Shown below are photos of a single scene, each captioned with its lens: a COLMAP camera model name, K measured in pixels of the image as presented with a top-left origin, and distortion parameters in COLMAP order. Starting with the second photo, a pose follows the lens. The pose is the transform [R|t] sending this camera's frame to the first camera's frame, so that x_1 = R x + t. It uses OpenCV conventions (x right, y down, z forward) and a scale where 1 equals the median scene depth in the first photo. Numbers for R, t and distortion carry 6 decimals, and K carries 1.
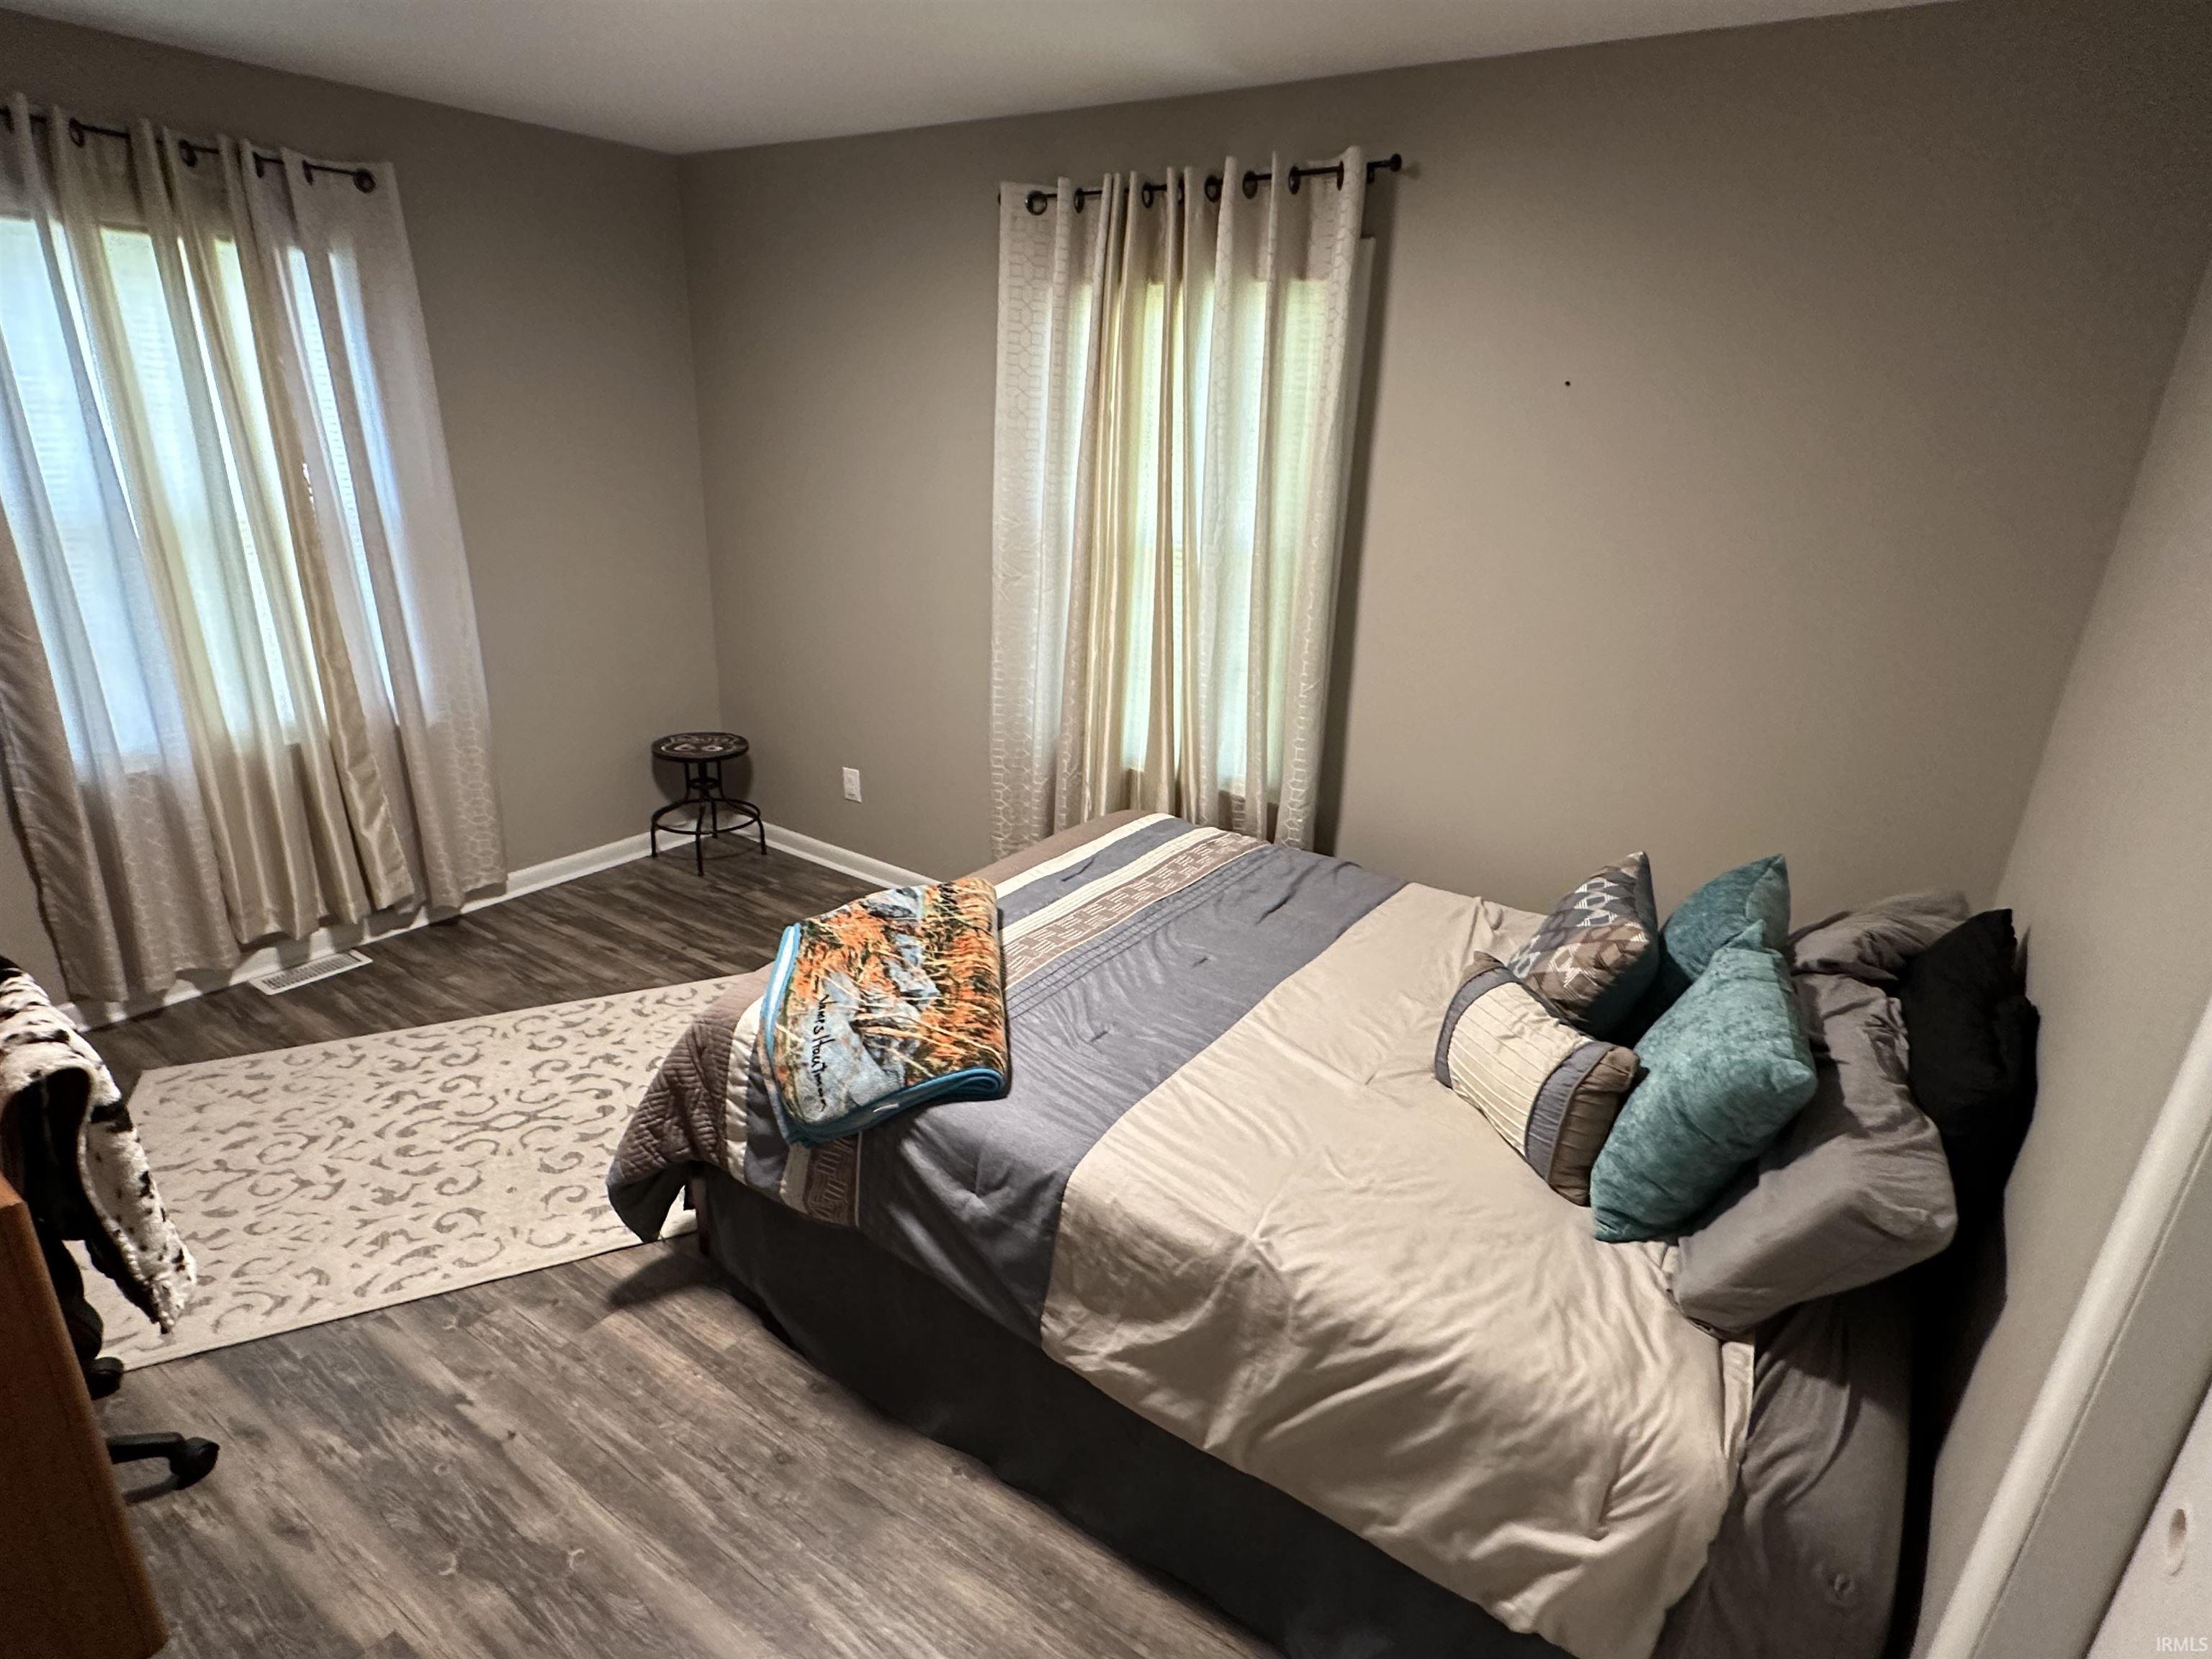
lens RADIAL K [[1181.7, 0, 1103.9], [0, 1181.7, 838.2], [0, 0, 1]] dist [0.004616, -0.000008]
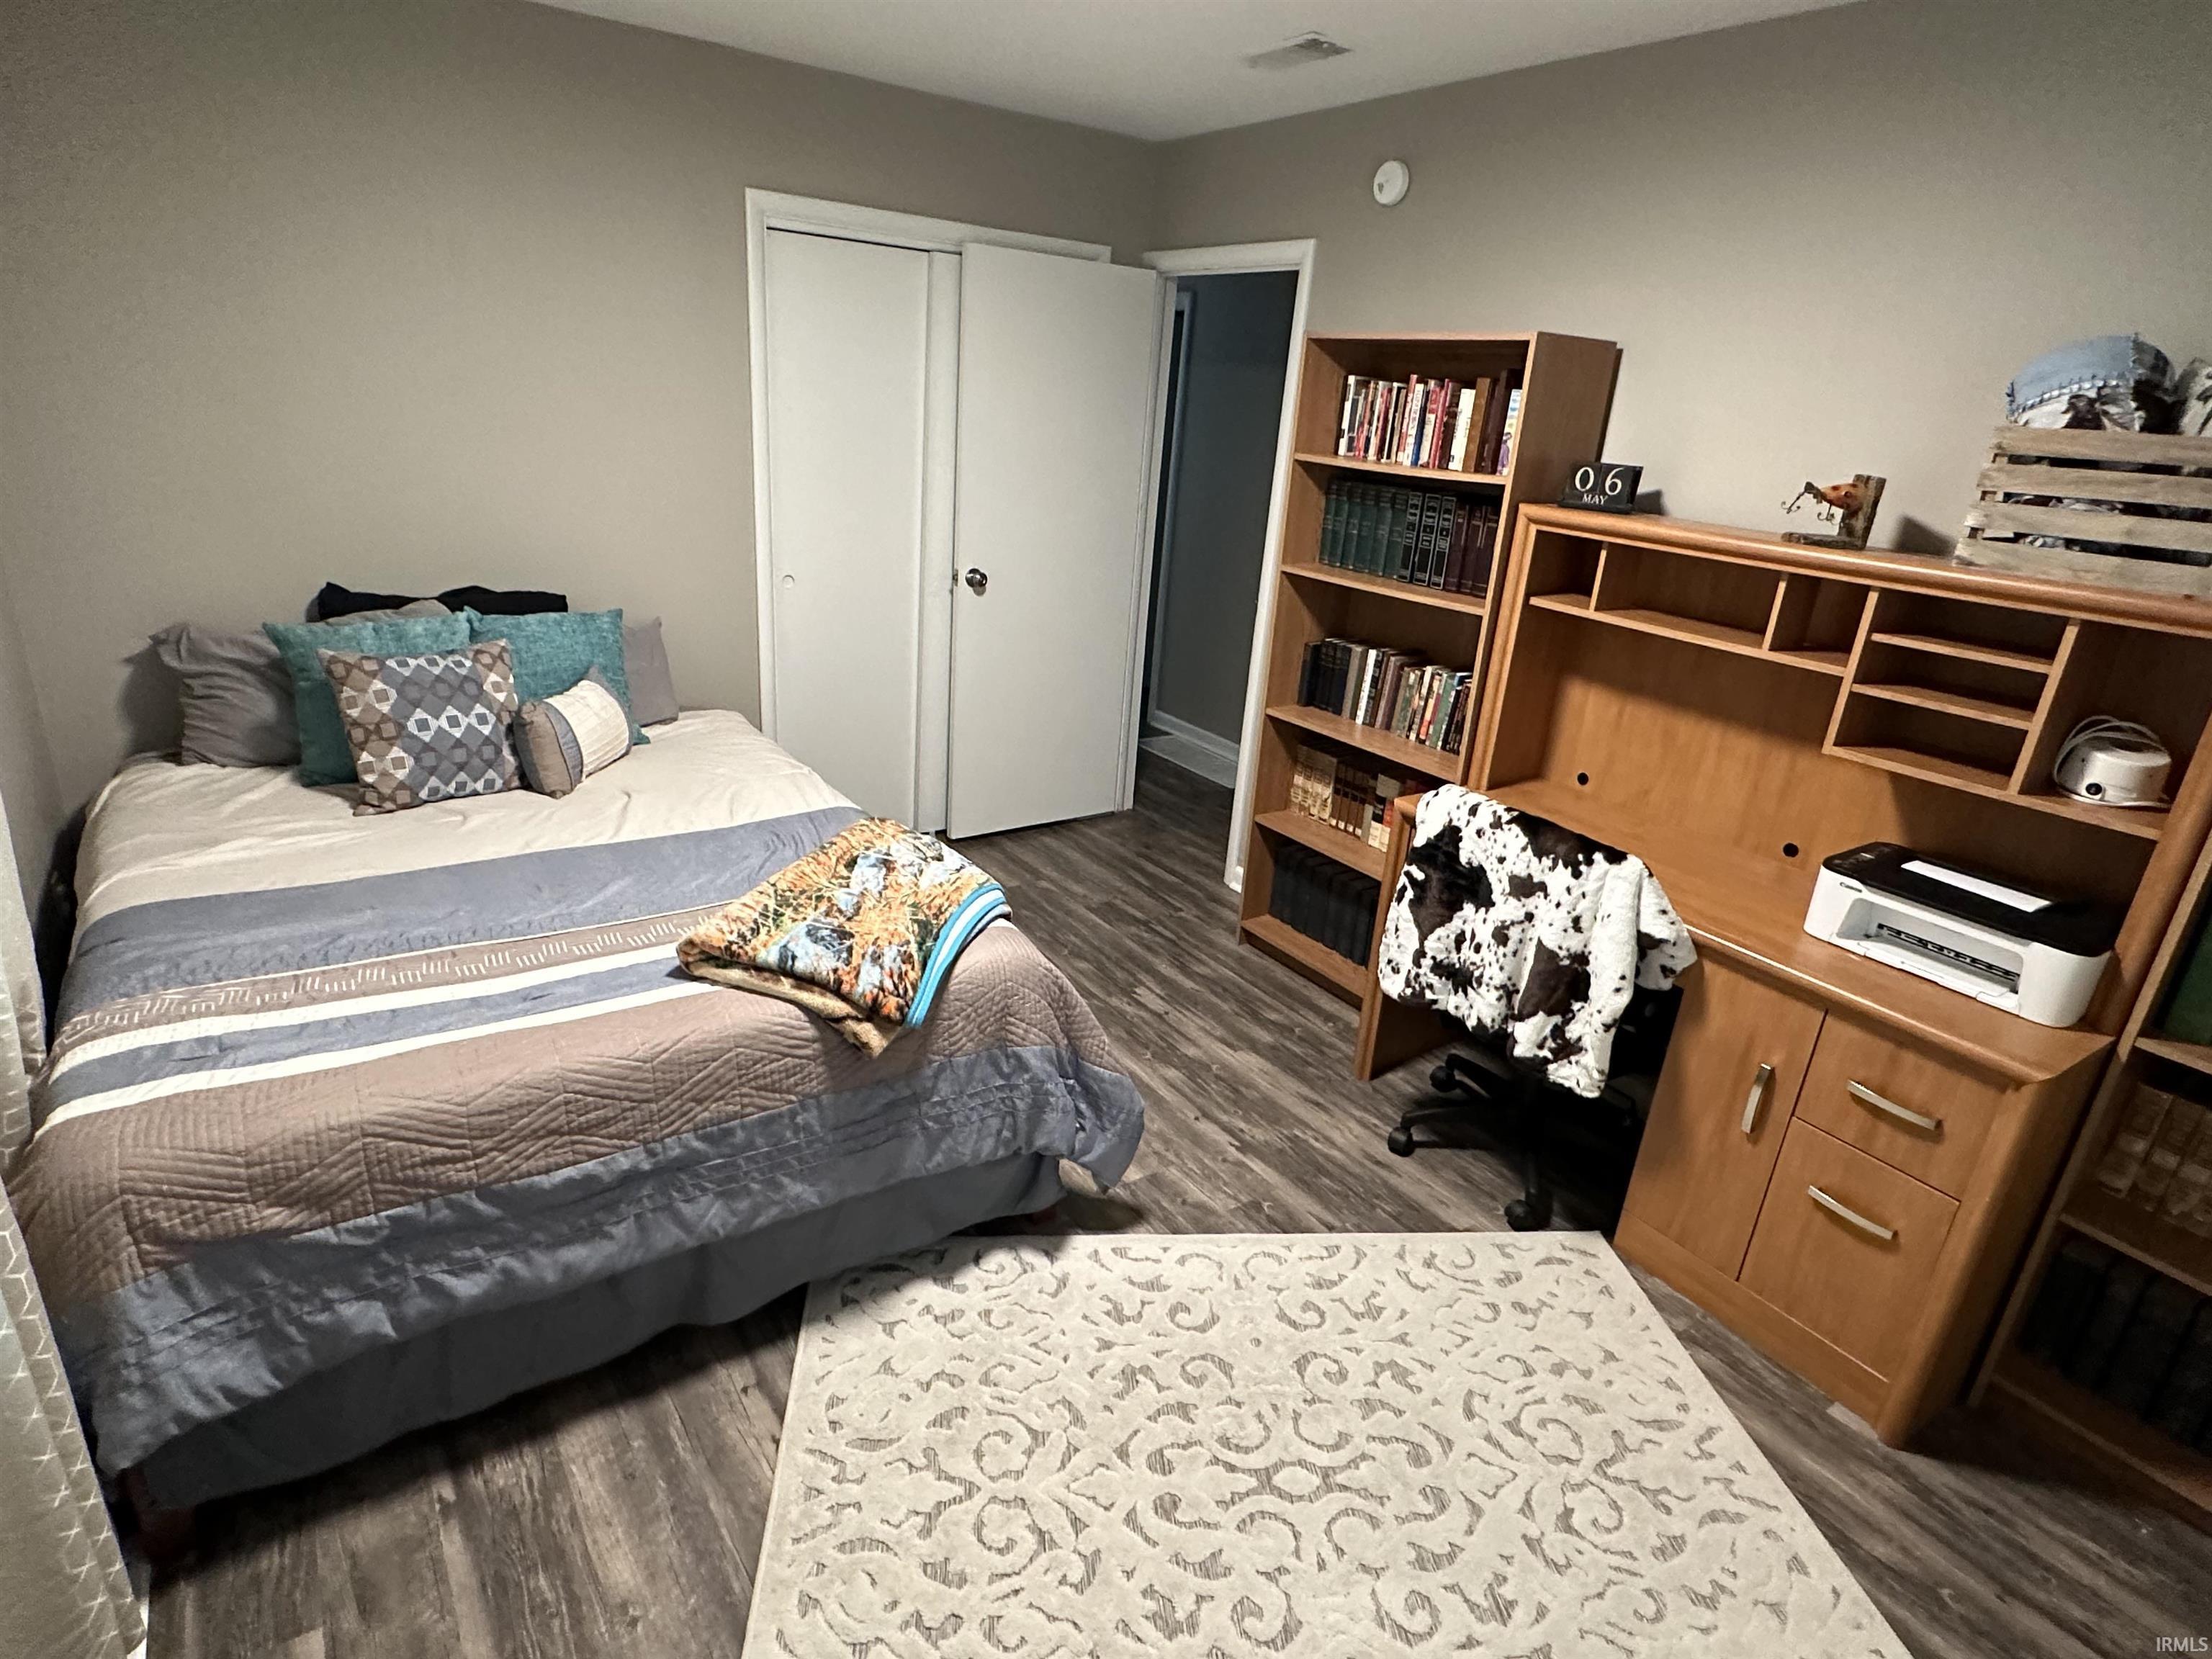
lens RADIAL K [[1181.7, 0, 1102.4], [0, 1181.7, 835.2], [0, 0, 1]] dist [0.004616, -0.000008]
pose [[-0.930809, -0.217203, 0.293968, -0.650828], [0.025523, 0.763688, 0.645080, -0.583576], [-0.364613, 0.607950, -0.705304, 1.615810]]
